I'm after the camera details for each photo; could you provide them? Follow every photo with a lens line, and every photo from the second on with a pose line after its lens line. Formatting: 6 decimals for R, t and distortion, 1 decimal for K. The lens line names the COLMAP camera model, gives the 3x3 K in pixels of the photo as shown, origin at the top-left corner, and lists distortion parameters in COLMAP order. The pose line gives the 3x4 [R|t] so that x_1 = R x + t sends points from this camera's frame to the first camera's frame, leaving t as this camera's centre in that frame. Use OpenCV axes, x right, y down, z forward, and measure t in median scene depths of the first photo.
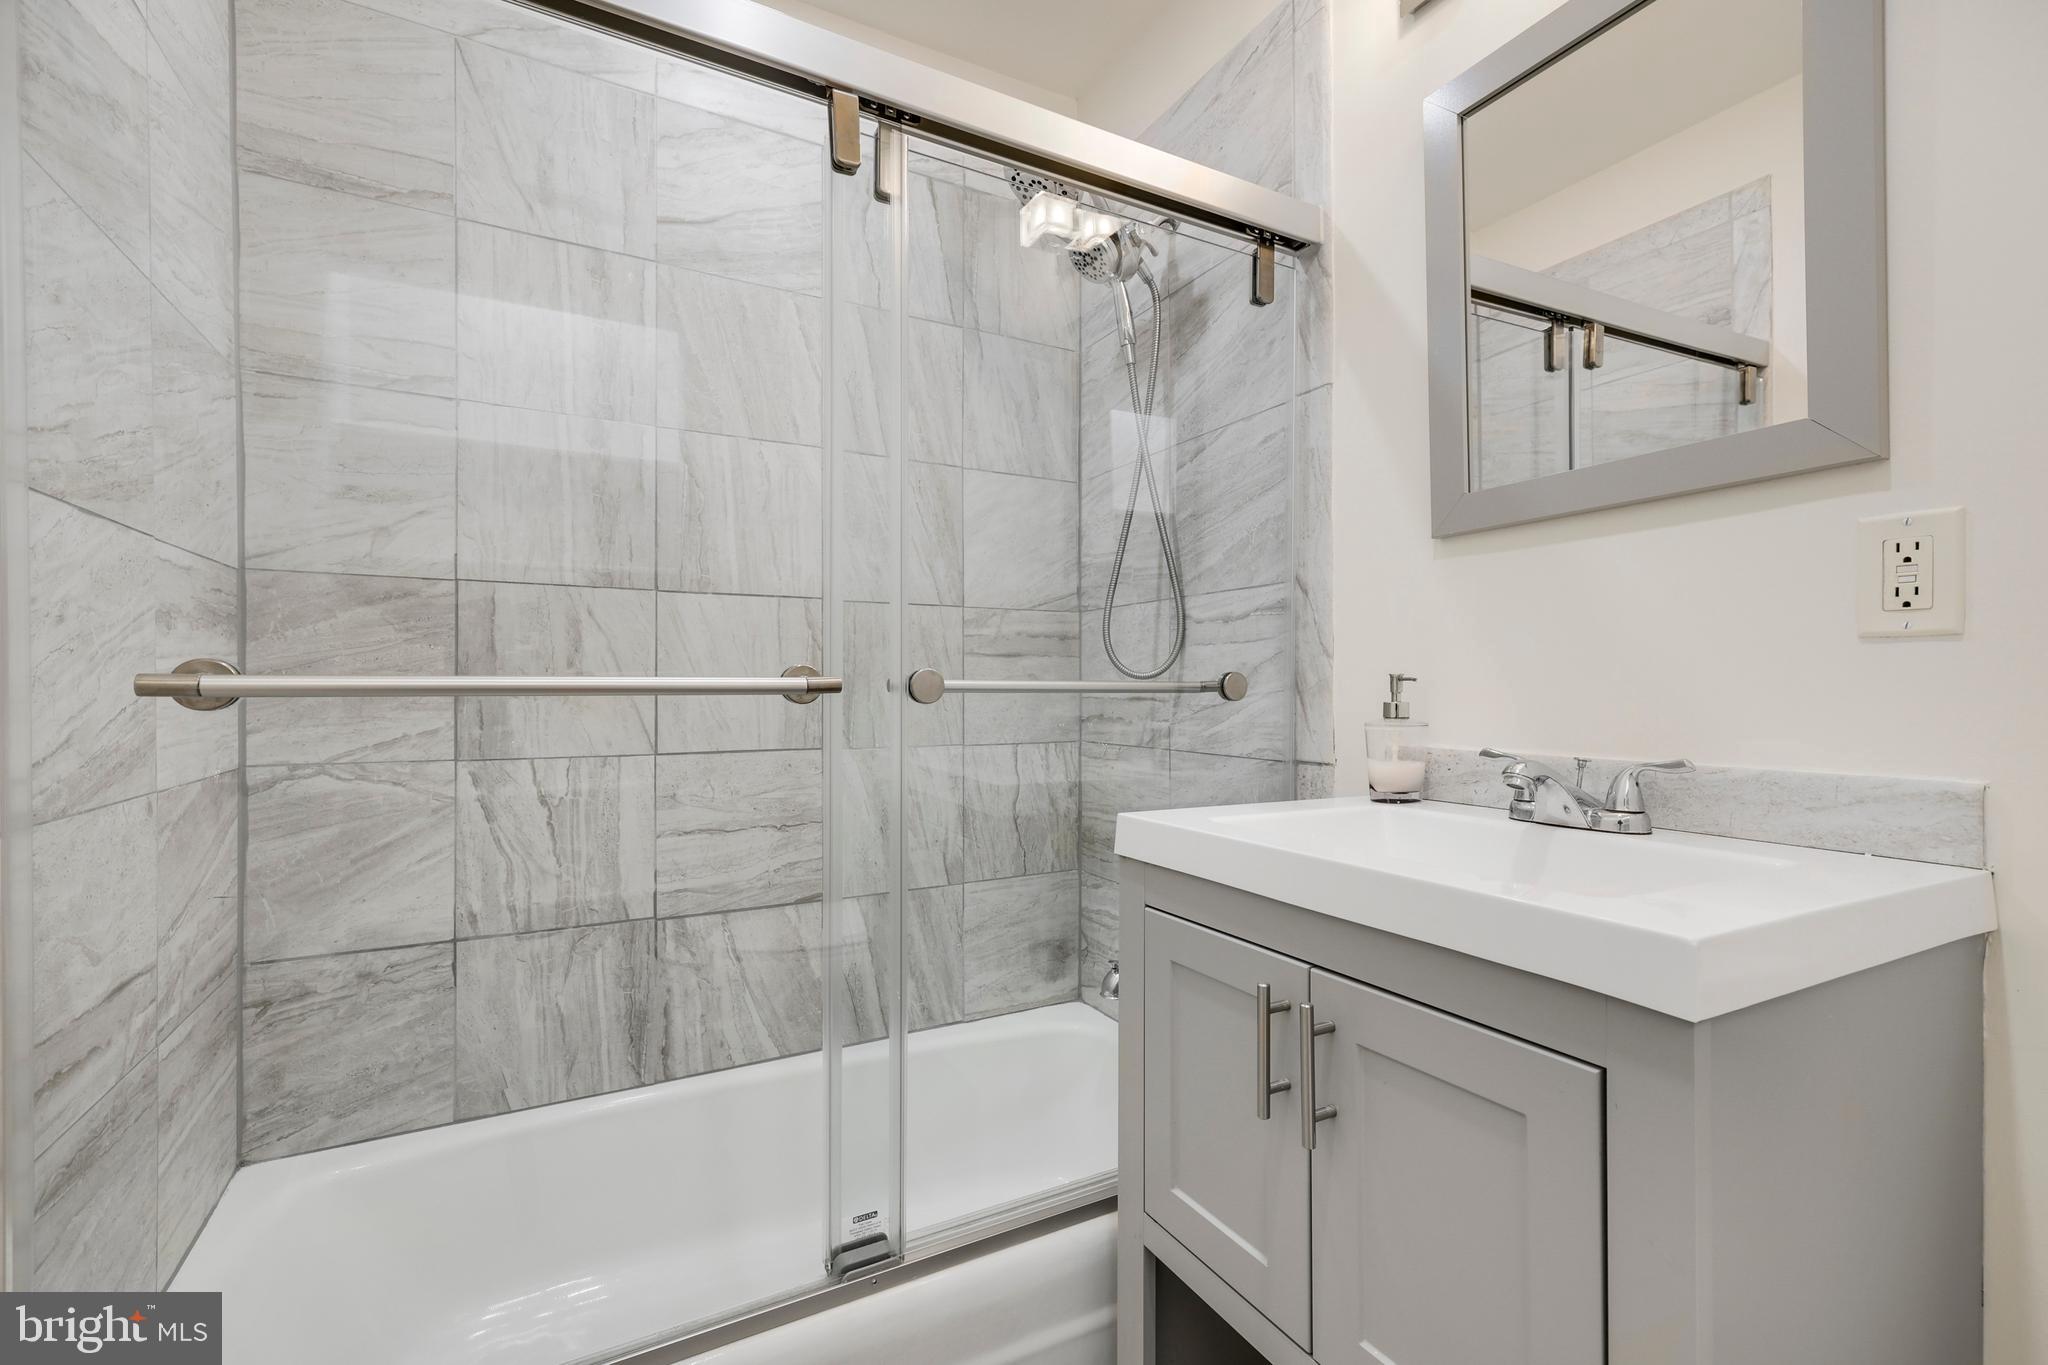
lens RADIAL K [[897.7, 0, 1012.6], [0, 897.7, 685.0], [0, 0, 1]] dist [-0.001198, 0.000109]
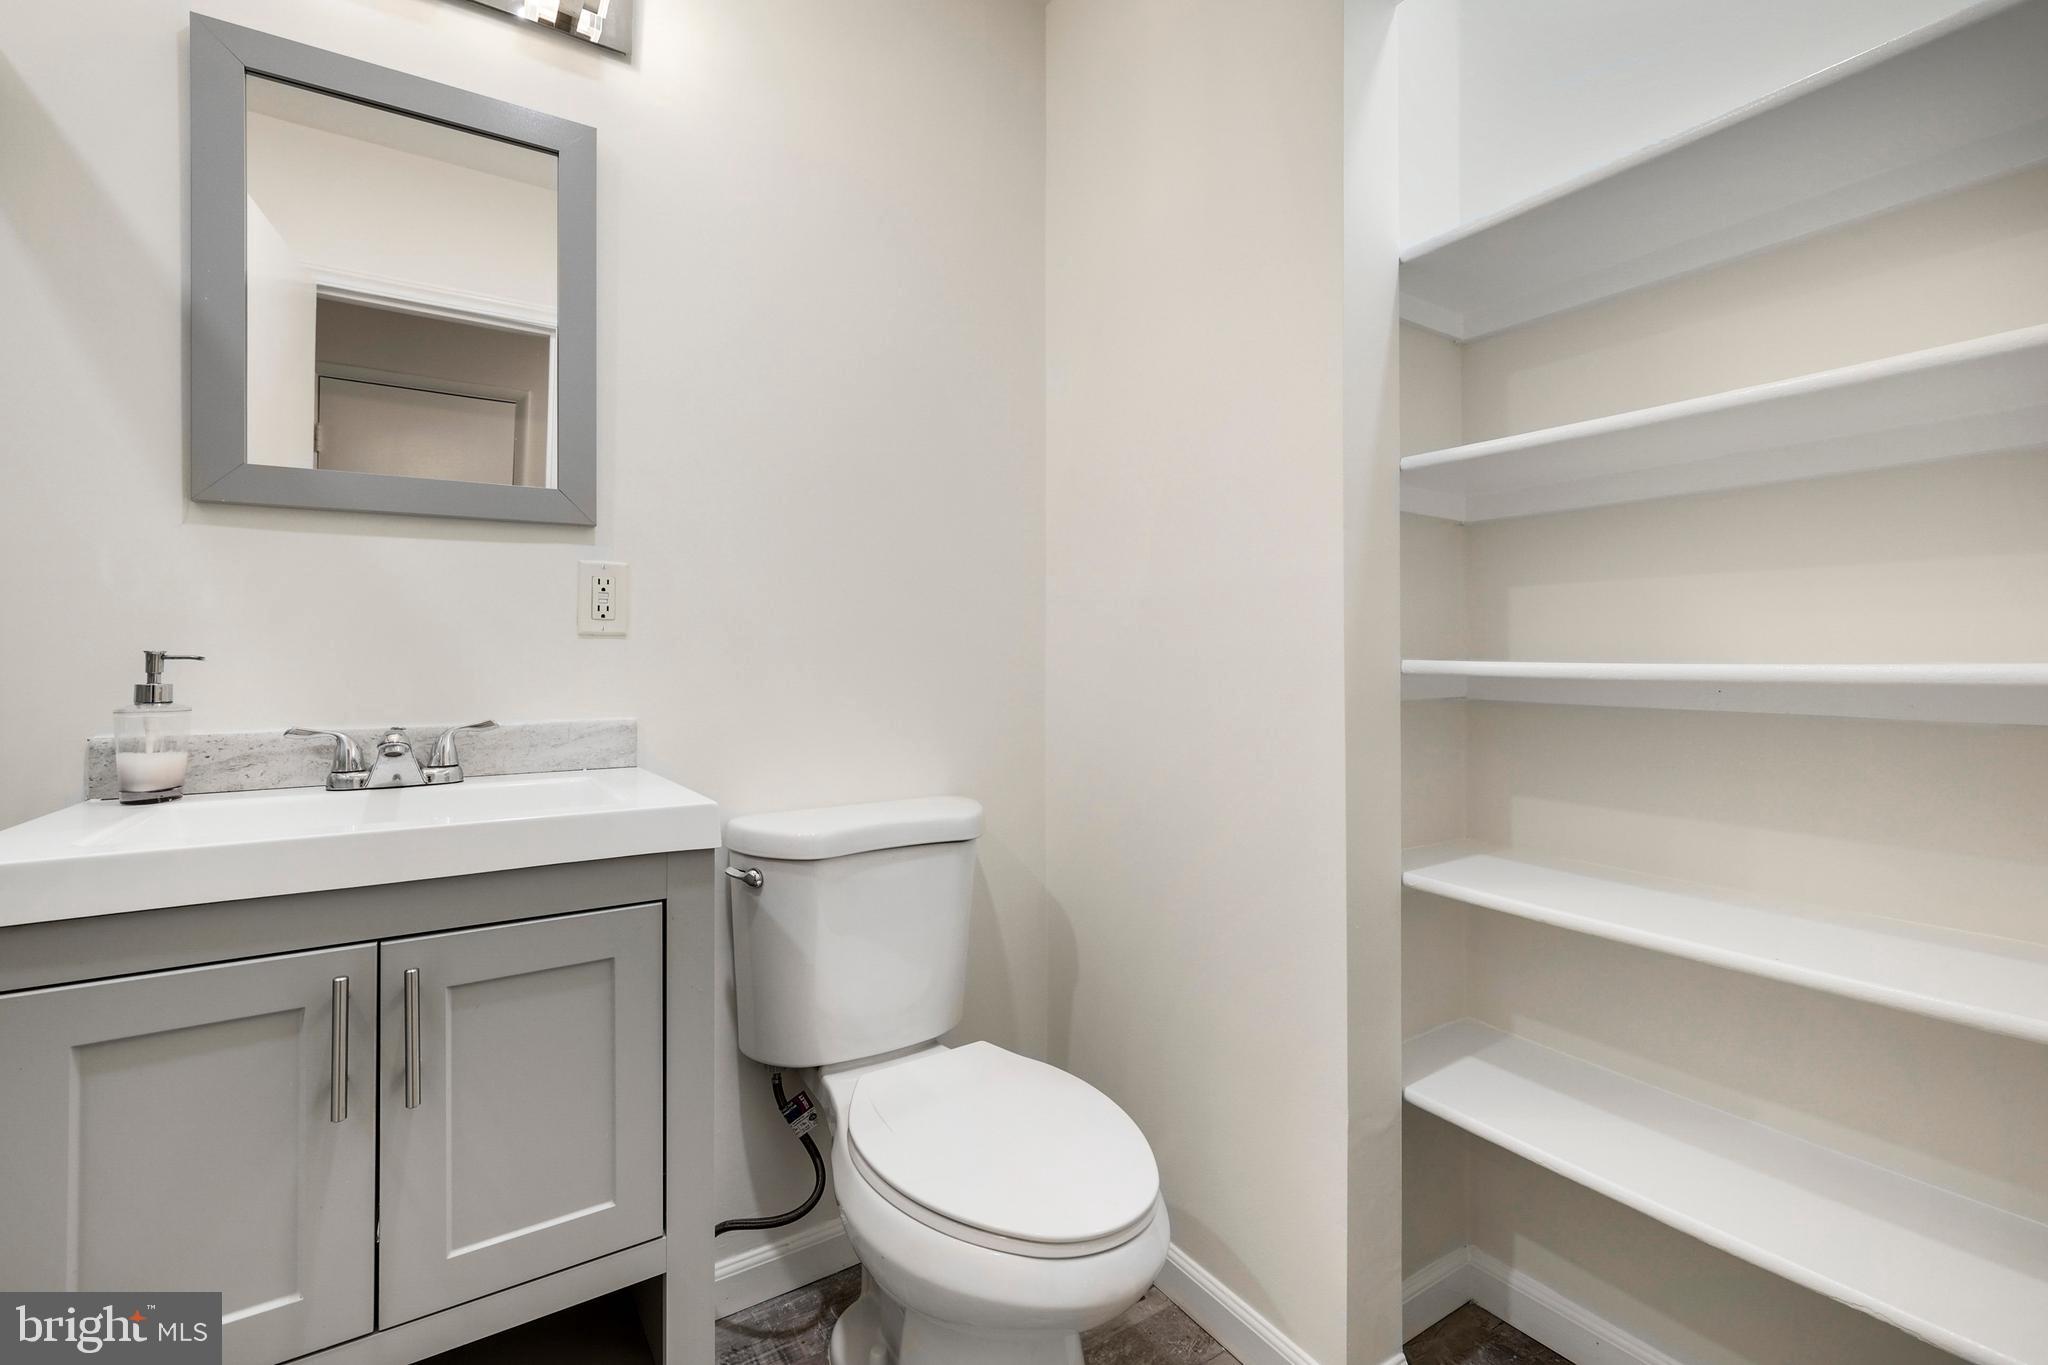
lens RADIAL K [[897.7, 0, 1014.0], [0, 897.7, 666.3], [0, 0, 1]] dist [-0.001198, 0.000109]
pose [[-0.086943, -0.002150, 0.996211, -0.675387], [-0.000022, 0.999998, 0.002156, -0.000037], [-0.996213, 0.000166, -0.086943, 0.352570]]
